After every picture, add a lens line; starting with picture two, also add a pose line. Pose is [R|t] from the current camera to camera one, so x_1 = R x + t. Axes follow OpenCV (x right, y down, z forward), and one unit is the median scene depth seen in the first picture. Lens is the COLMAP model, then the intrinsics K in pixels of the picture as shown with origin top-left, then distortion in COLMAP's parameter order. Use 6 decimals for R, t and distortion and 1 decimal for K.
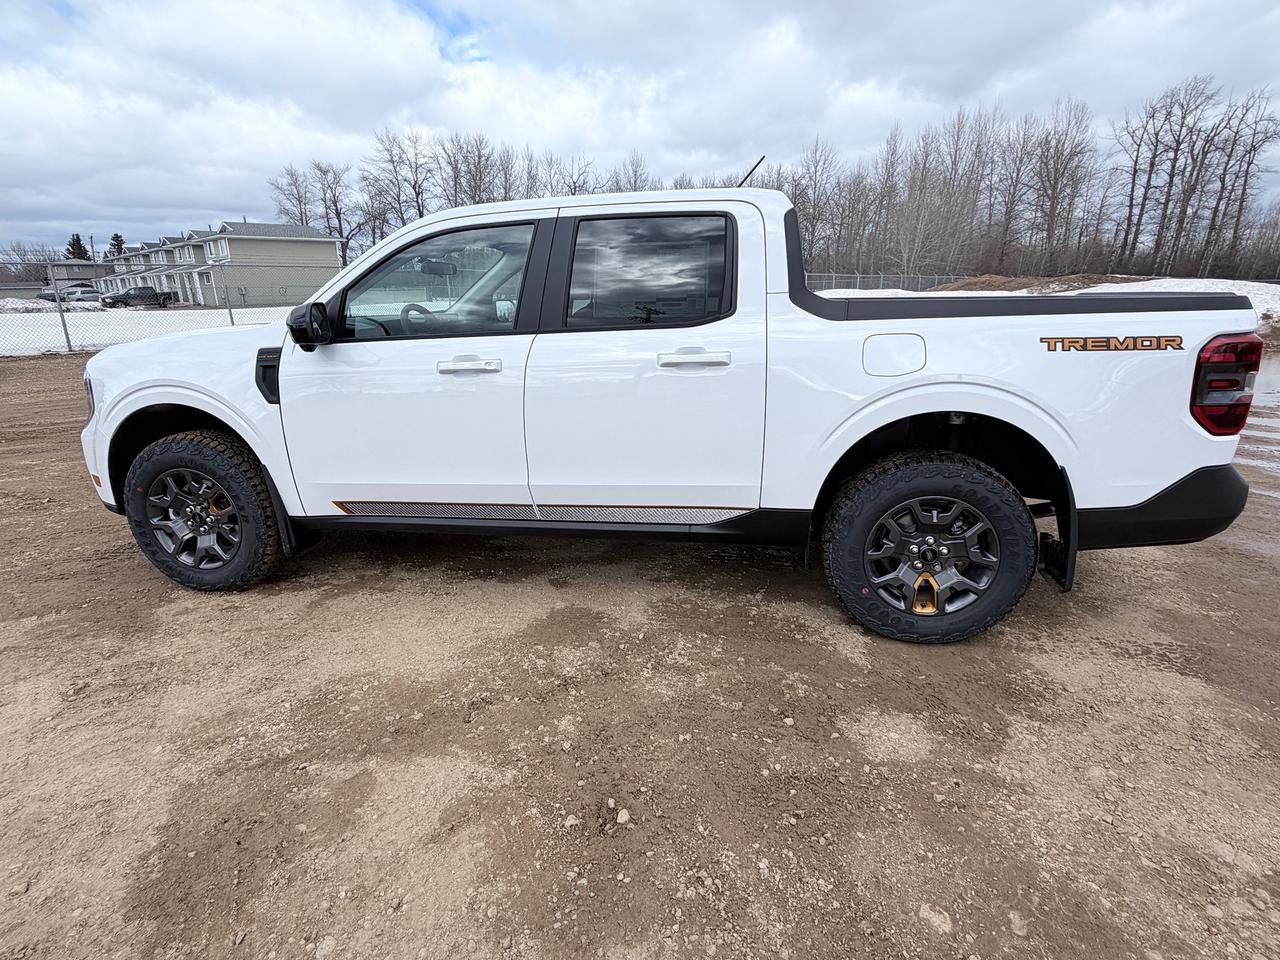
lens RADIAL K [[668.2, 0, 641.3], [0, 668.2, 476.6], [0, 0, 1]] dist [-0.002254, 0.000212]
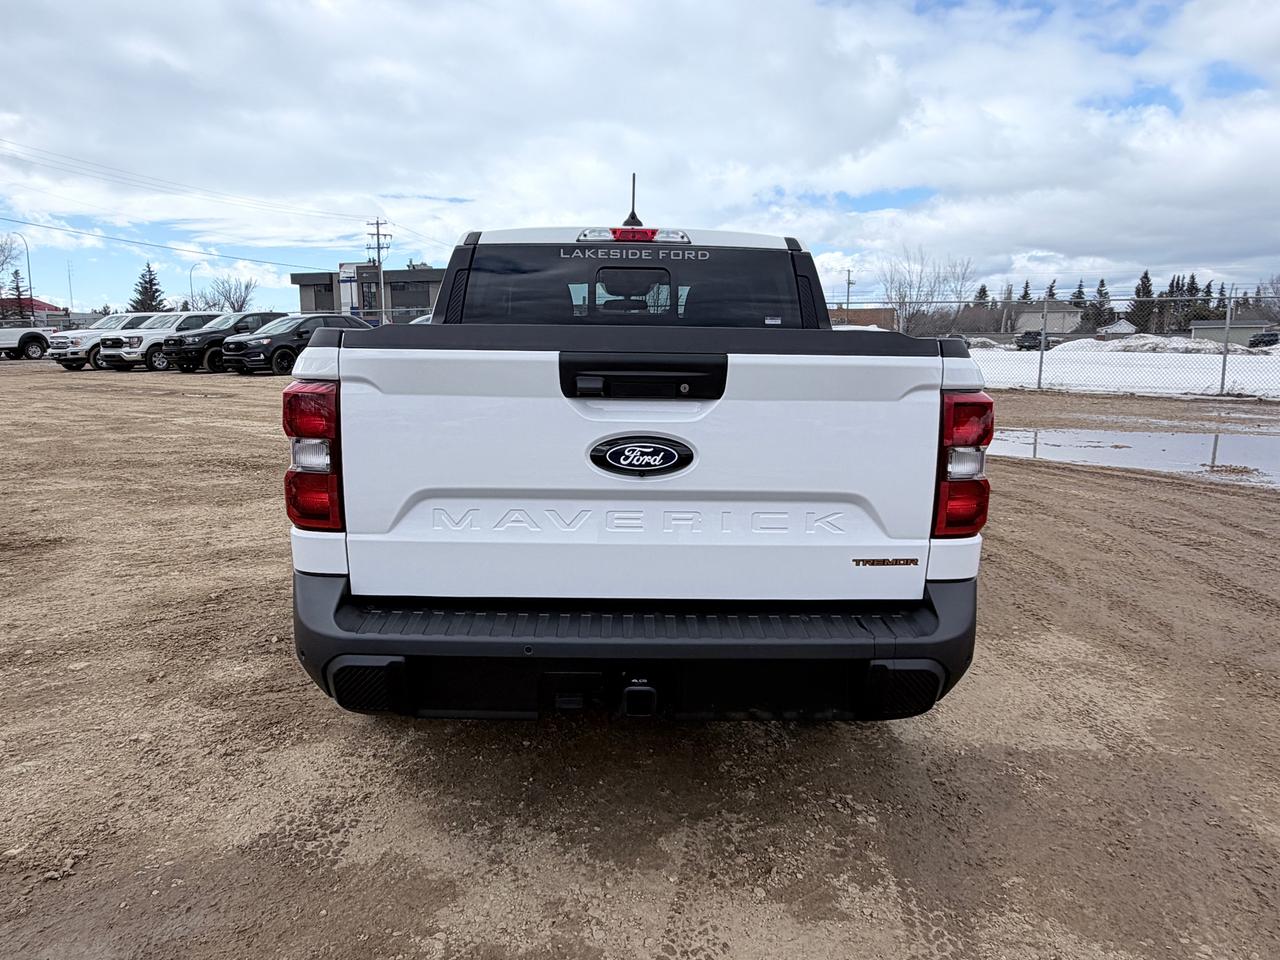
lens RADIAL K [[861.8, 0, 639.5], [0, 861.8, 480.5], [0, 0, 1]] dist [-0.001664, -0.000061]
pose [[0.185287, 0.180808, -0.965907, 0.304783], [-0.276566, 0.952791, 0.125300, -0.055209], [0.942963, 0.243920, 0.226545, 0.189090]]
